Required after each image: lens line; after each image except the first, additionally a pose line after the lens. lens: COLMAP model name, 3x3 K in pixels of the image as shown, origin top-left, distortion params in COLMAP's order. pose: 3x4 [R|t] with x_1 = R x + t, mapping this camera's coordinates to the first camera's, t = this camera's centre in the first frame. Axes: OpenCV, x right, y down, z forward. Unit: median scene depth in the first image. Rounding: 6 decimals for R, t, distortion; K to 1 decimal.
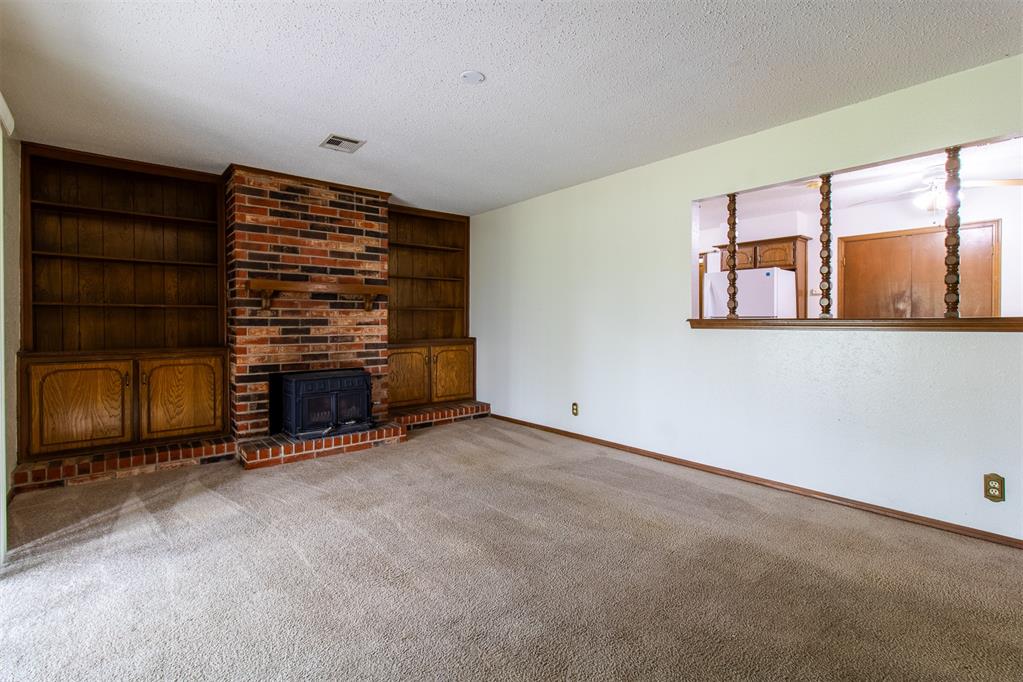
lens RADIAL K [[483.5, 0, 497.6], [0, 483.5, 322.7], [0, 0, 1]] dist [0.001952, -0.001247]
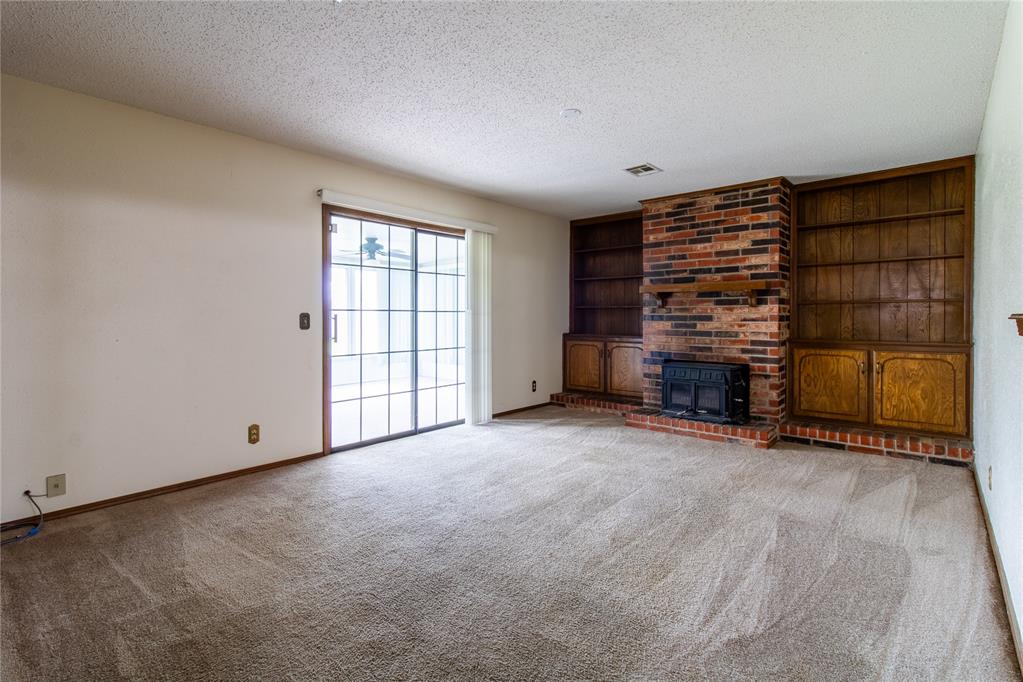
lens RADIAL K [[483.5, 0, 519.5], [0, 483.5, 318.5], [0, 0, 1]] dist [0.001952, -0.001247]
pose [[0.154960, 0.004546, -0.987910, 0.657755], [-0.003123, 0.999987, 0.004112, -0.003221], [0.987916, 0.002448, 0.154972, 0.408681]]
